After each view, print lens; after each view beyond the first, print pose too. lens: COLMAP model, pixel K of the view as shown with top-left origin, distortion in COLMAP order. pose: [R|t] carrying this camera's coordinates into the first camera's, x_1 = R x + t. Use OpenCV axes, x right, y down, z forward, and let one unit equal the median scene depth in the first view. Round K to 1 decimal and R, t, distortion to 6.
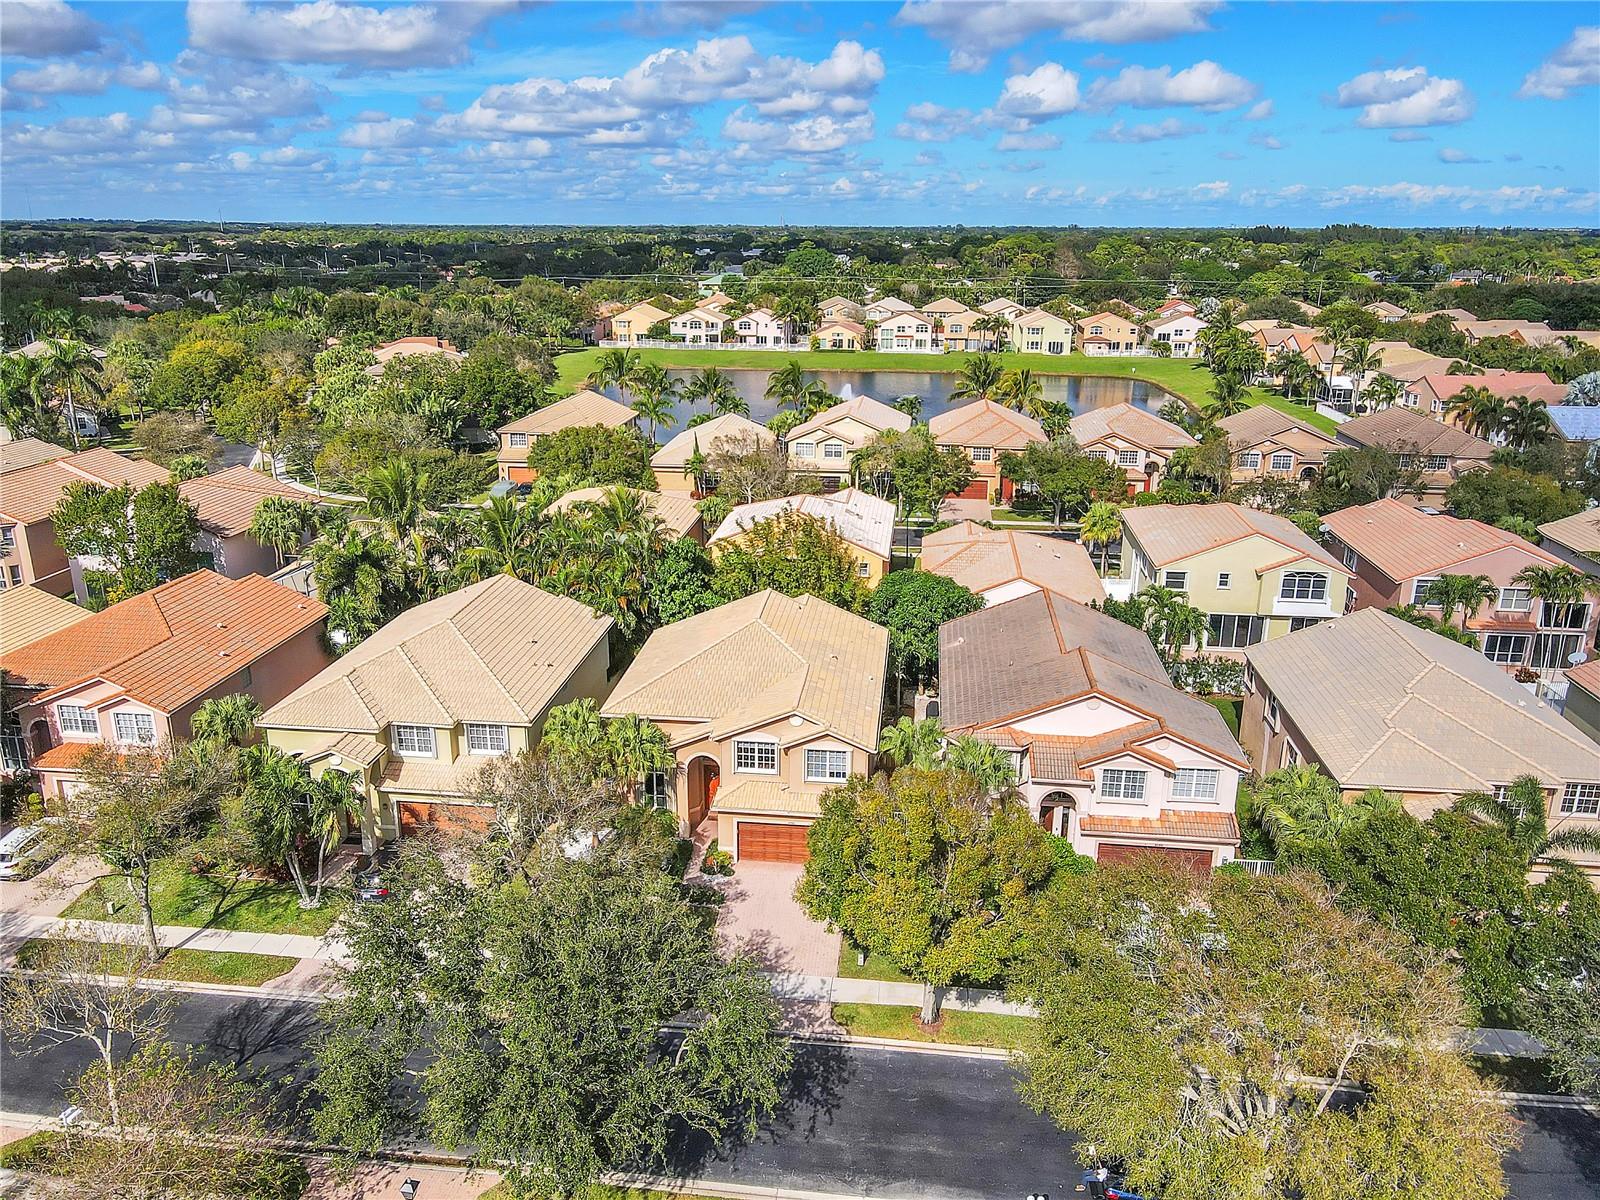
lens RADIAL K [[1159.9, 0, 800.0], [0, 1159.9, 600.0], [0, 0, 1]] dist [0.000523, 0.000087]
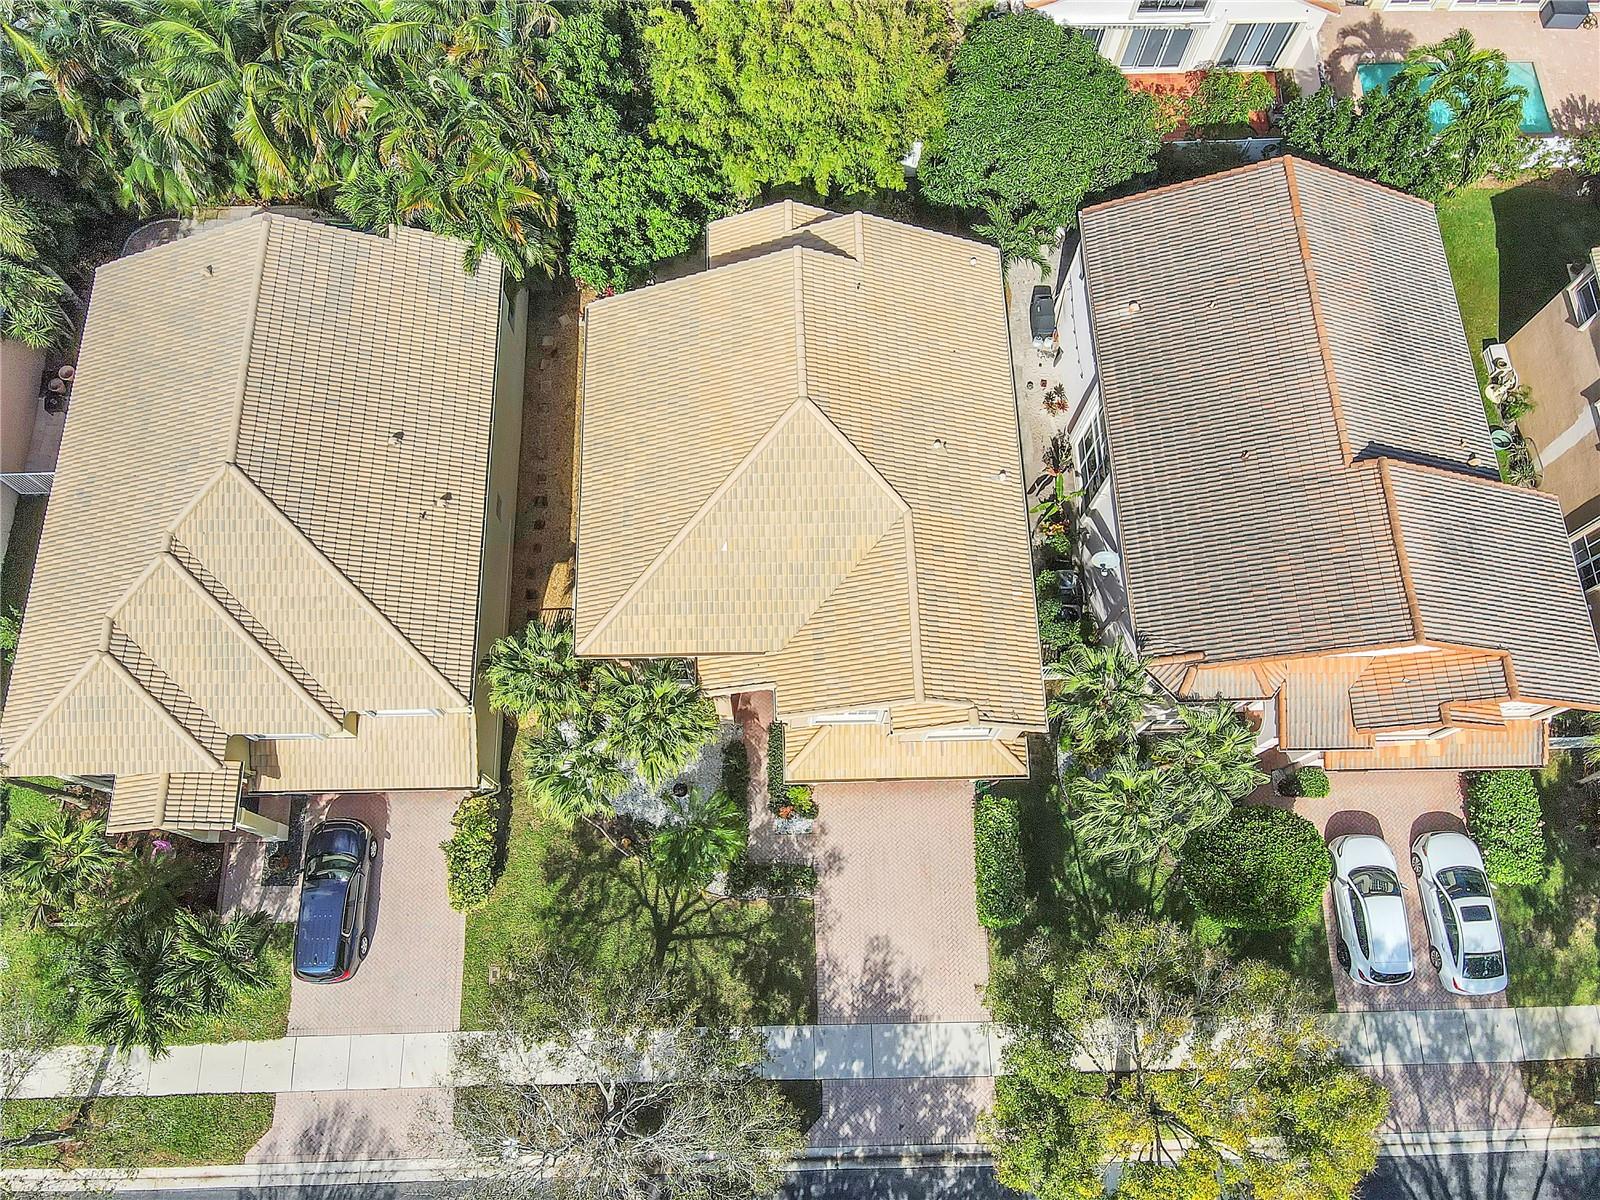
lens RADIAL K [[1168.8, 0, 800.0], [0, 1168.8, 600.0], [0, 0, 1]] dist [0.017593, 0.002559]
pose [[0.991451, -0.119007, 0.053508, -0.081615], [0.030633, 0.610902, 0.791113, -0.376516], [-0.126836, -0.782711, 0.609325, 0.603509]]
